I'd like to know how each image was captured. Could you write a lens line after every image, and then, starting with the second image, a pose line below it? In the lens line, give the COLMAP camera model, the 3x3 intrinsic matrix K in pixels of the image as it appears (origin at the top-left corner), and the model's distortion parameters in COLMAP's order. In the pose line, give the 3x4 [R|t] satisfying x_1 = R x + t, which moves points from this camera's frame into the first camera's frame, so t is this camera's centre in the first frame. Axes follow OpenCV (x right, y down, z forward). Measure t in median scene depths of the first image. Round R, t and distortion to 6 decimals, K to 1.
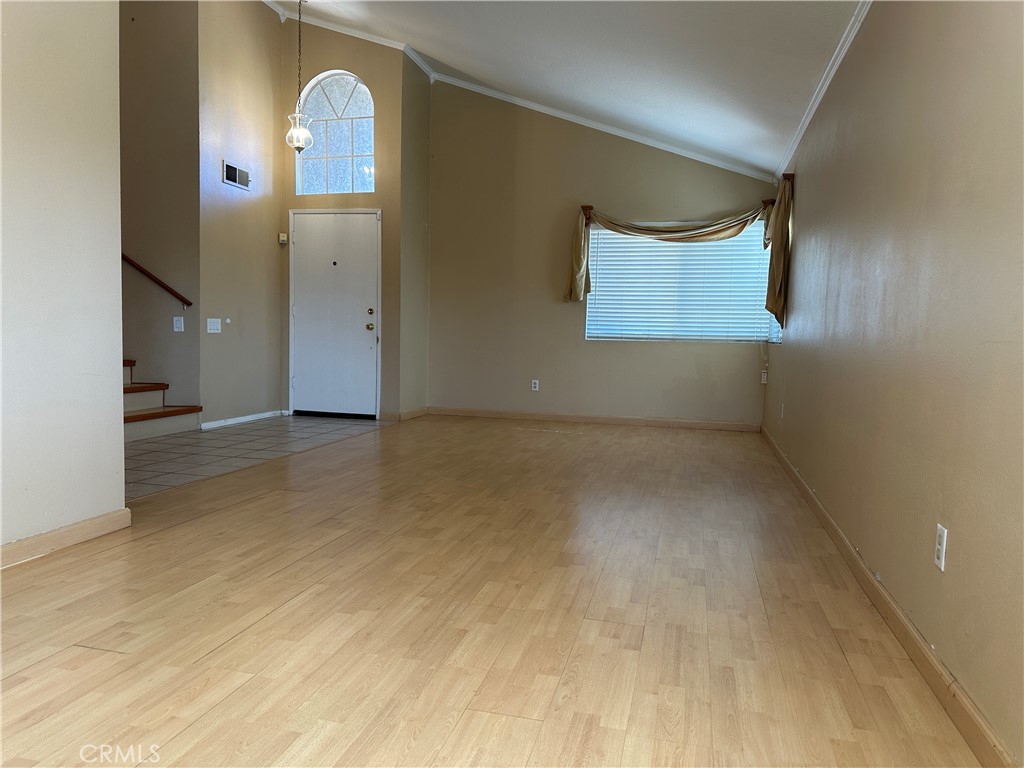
lens RADIAL K [[727.4, 0, 512.0], [0, 727.4, 384.0], [0, 0, 1]] dist [-0.000795, -0.003368]
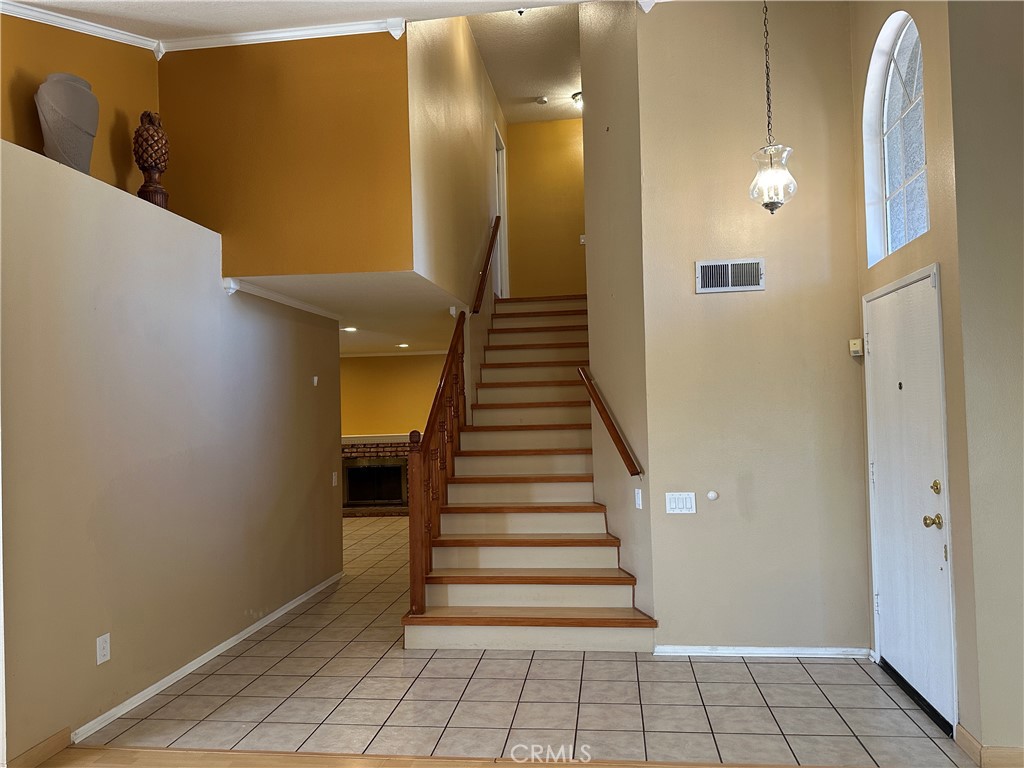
lens RADIAL K [[727.4, 0, 512.0], [0, 727.4, 384.0], [0, 0, 1]] dist [-0.000795, -0.003368]
pose [[0.112225, -0.076192, -0.990757, 0.257151], [-0.040152, 0.995894, -0.081135, -0.128308], [0.992871, 0.048886, 0.108705, 0.754094]]
